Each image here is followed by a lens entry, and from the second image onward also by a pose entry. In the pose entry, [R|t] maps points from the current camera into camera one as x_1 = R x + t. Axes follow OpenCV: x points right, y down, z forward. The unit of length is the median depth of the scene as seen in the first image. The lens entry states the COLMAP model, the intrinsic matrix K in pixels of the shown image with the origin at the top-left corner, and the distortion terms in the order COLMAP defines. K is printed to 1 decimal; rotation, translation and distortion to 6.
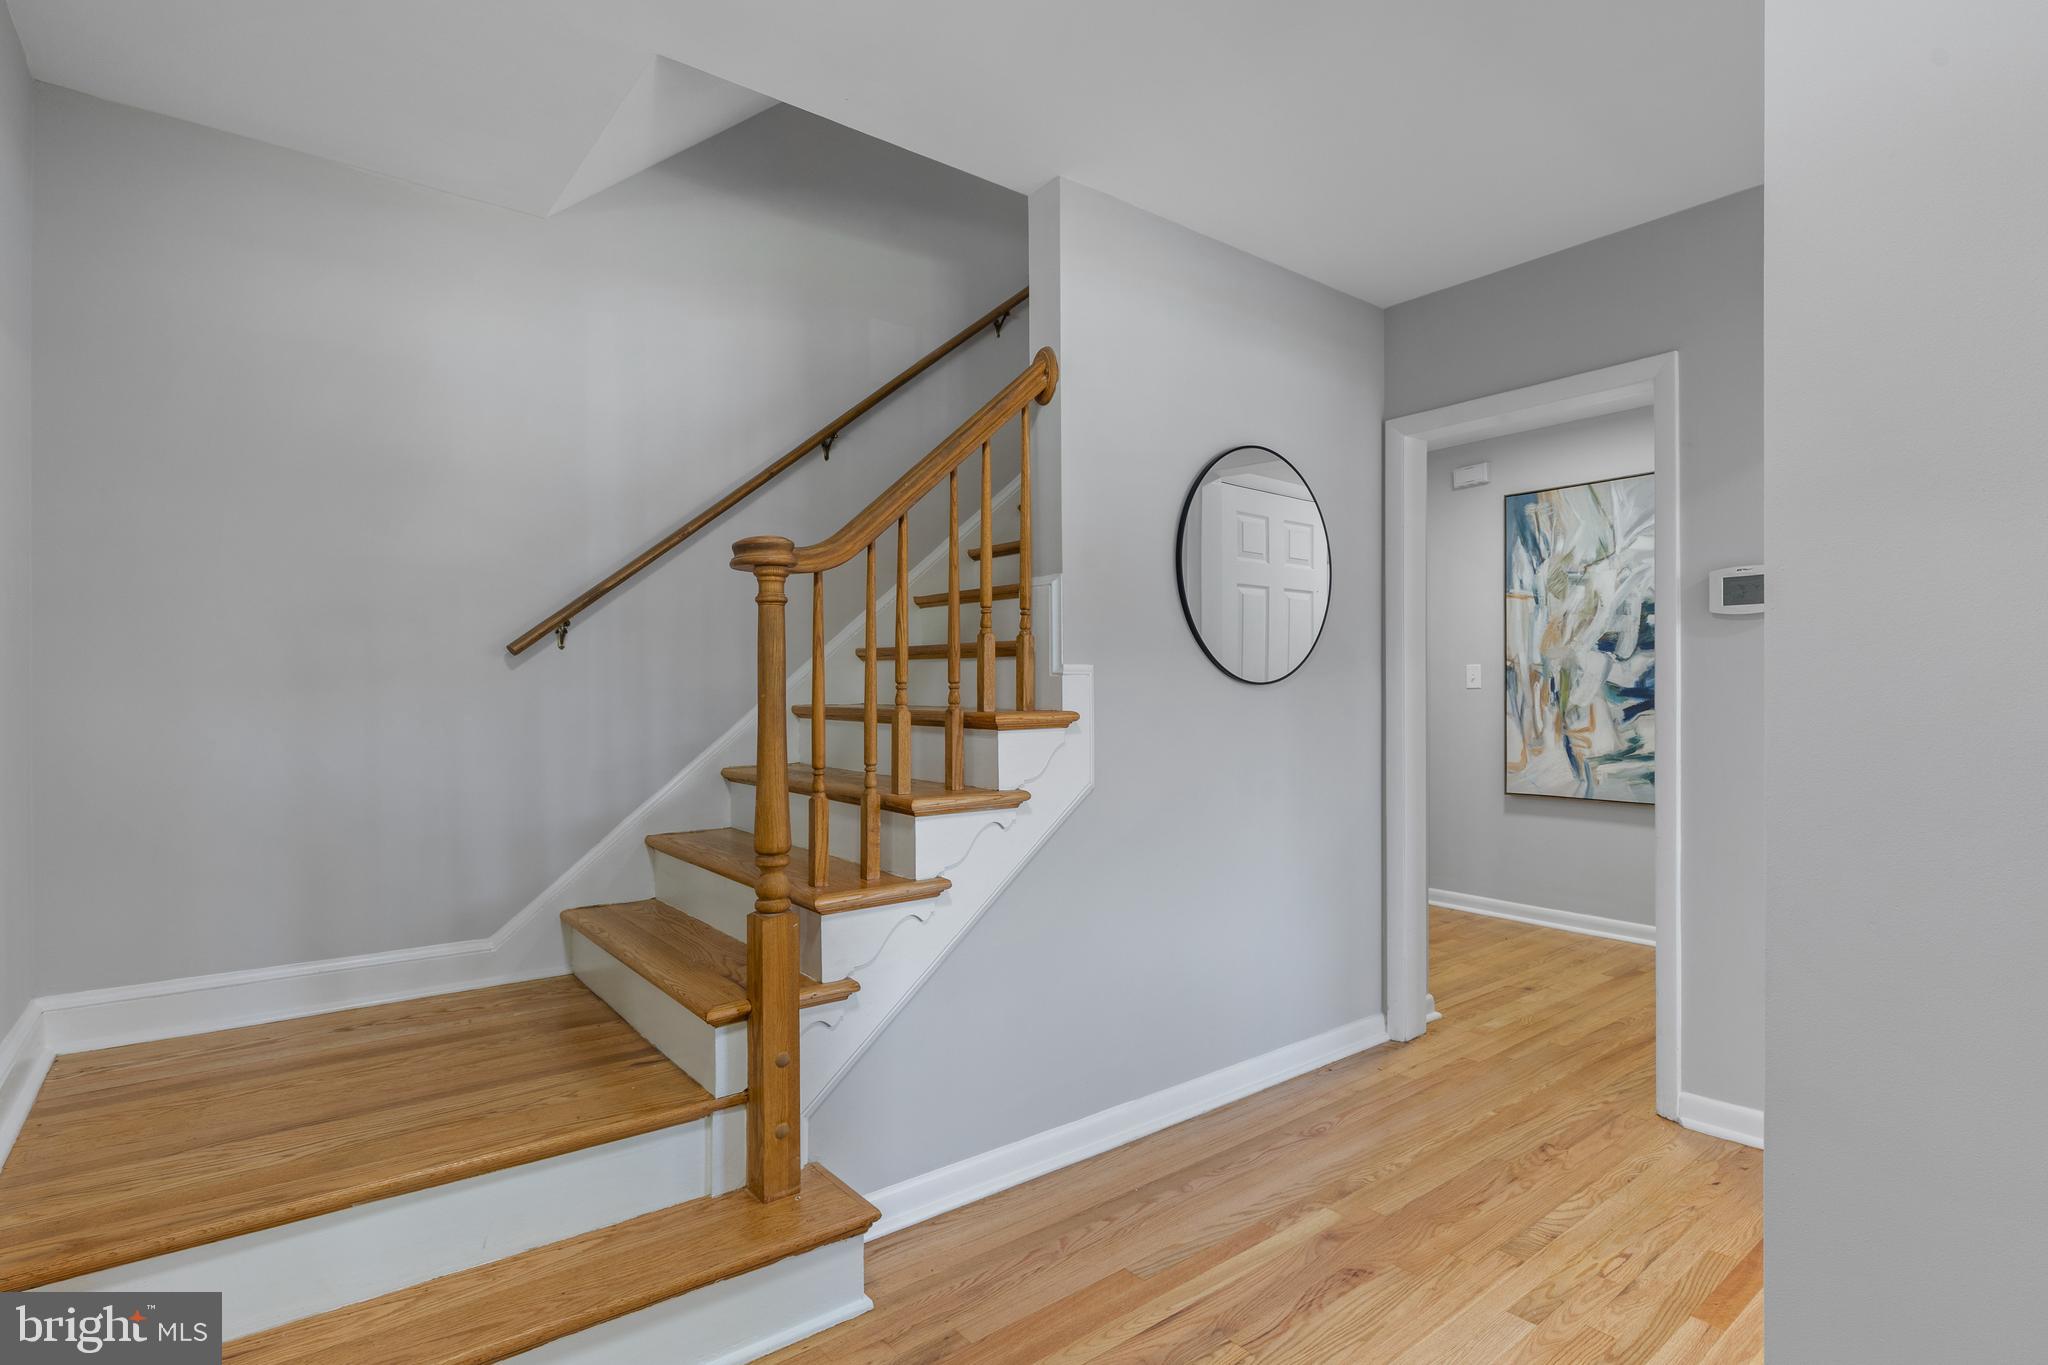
lens RADIAL K [[1016.5, 0, 1028.3], [0, 1016.5, 687.6], [0, 0, 1]] dist [0.008294, -0.001175]
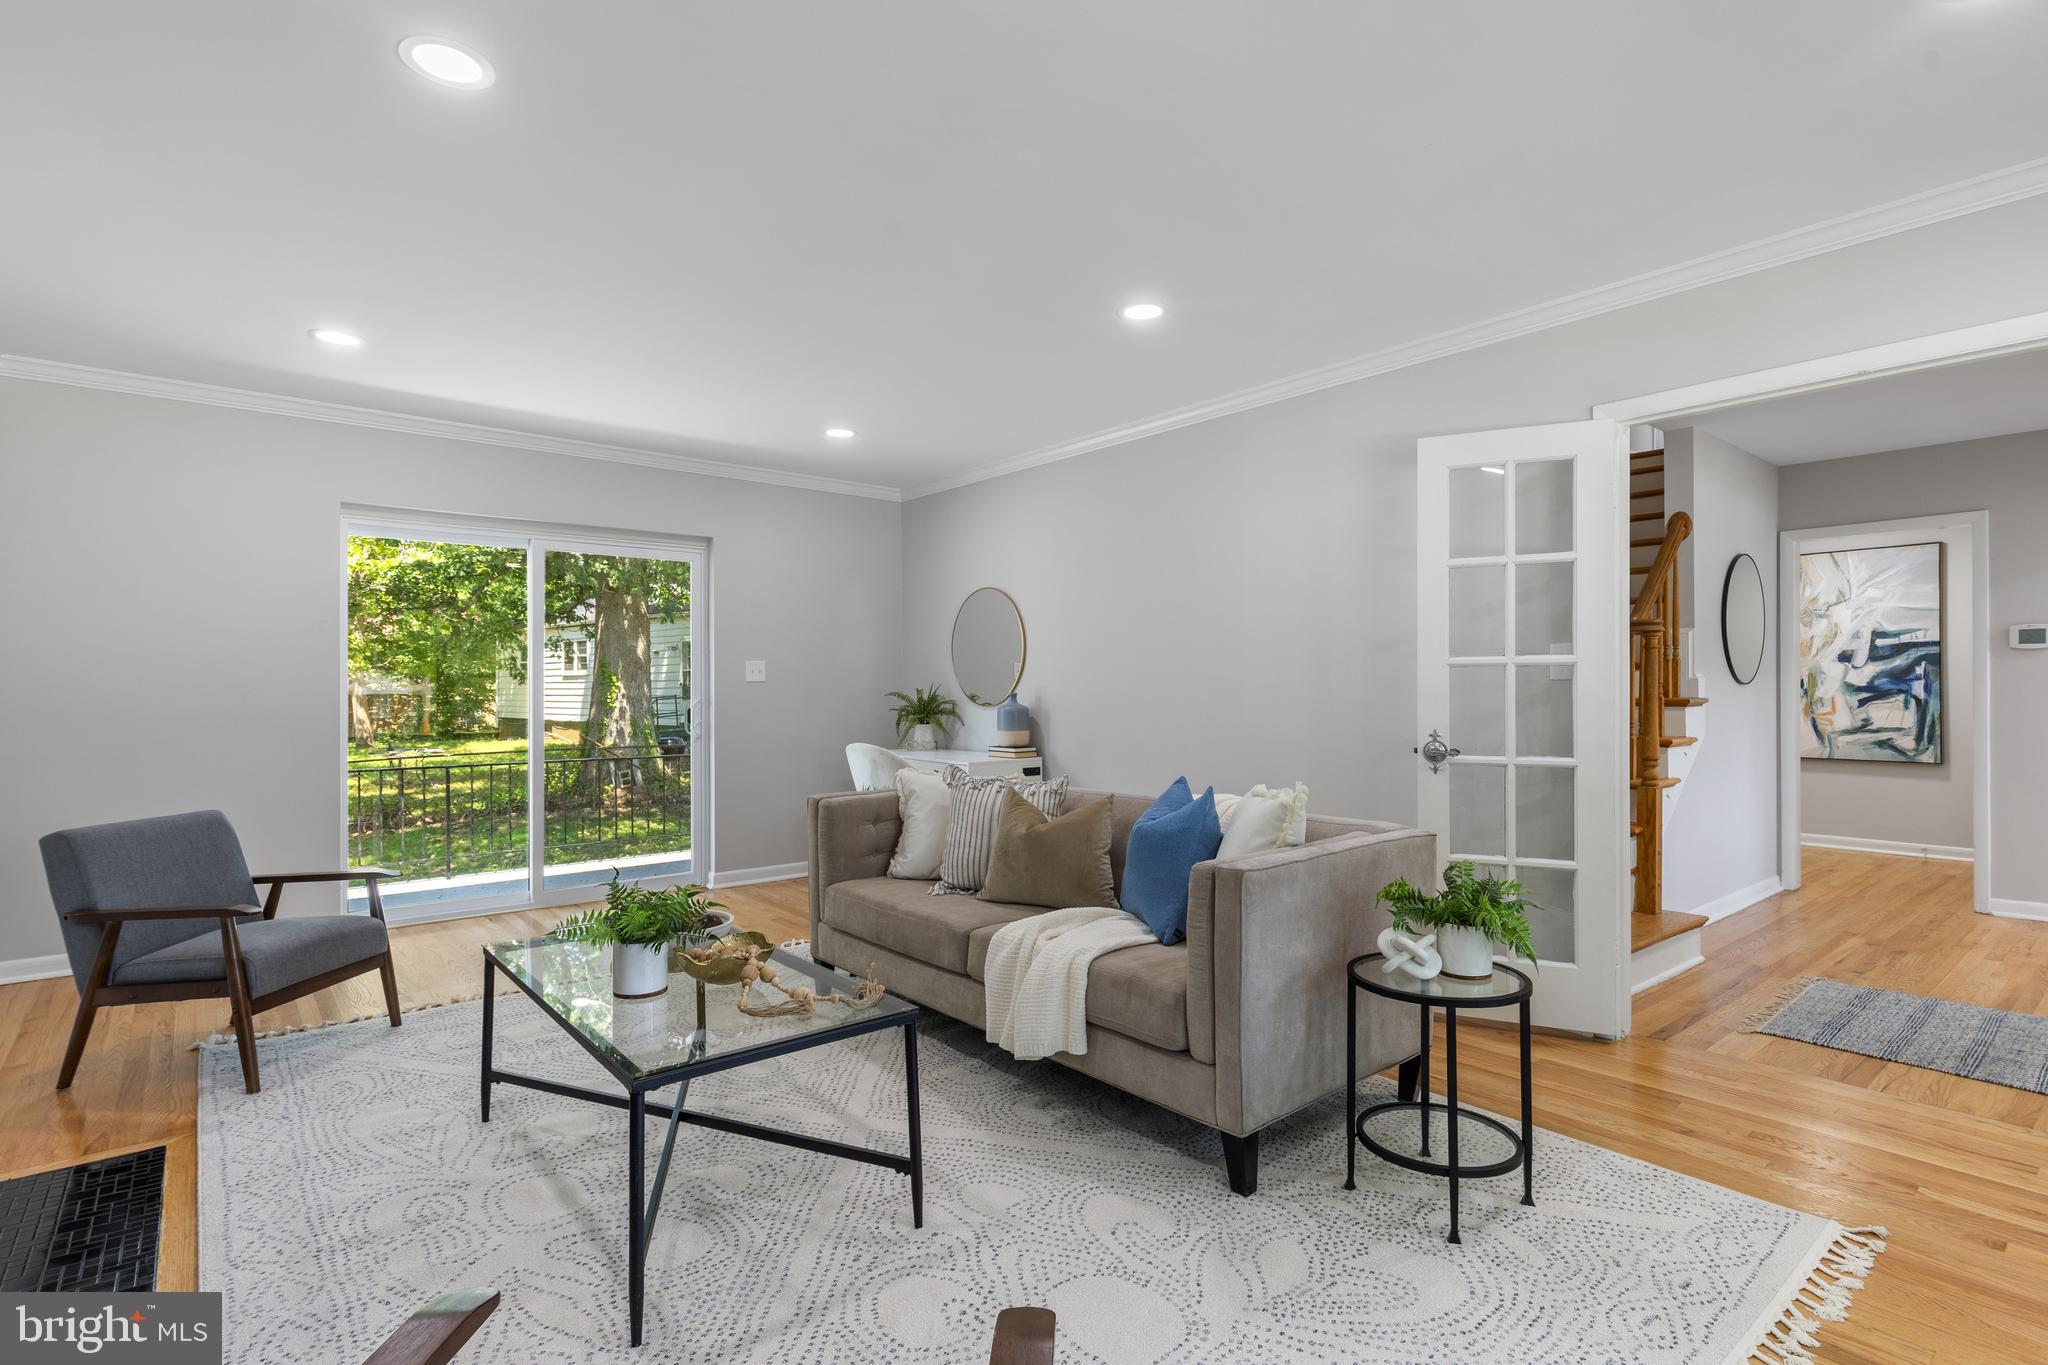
lens RADIAL K [[1016.5, 0, 1020.9], [0, 1016.5, 681.1], [0, 0, 1]] dist [0.008294, -0.001175]
pose [[0.999673, 0.000176, 0.025559, -0.718181], [-0.000055, 0.999989, -0.004745, 0.000159], [-0.025560, 0.004742, 0.999662, -0.509939]]
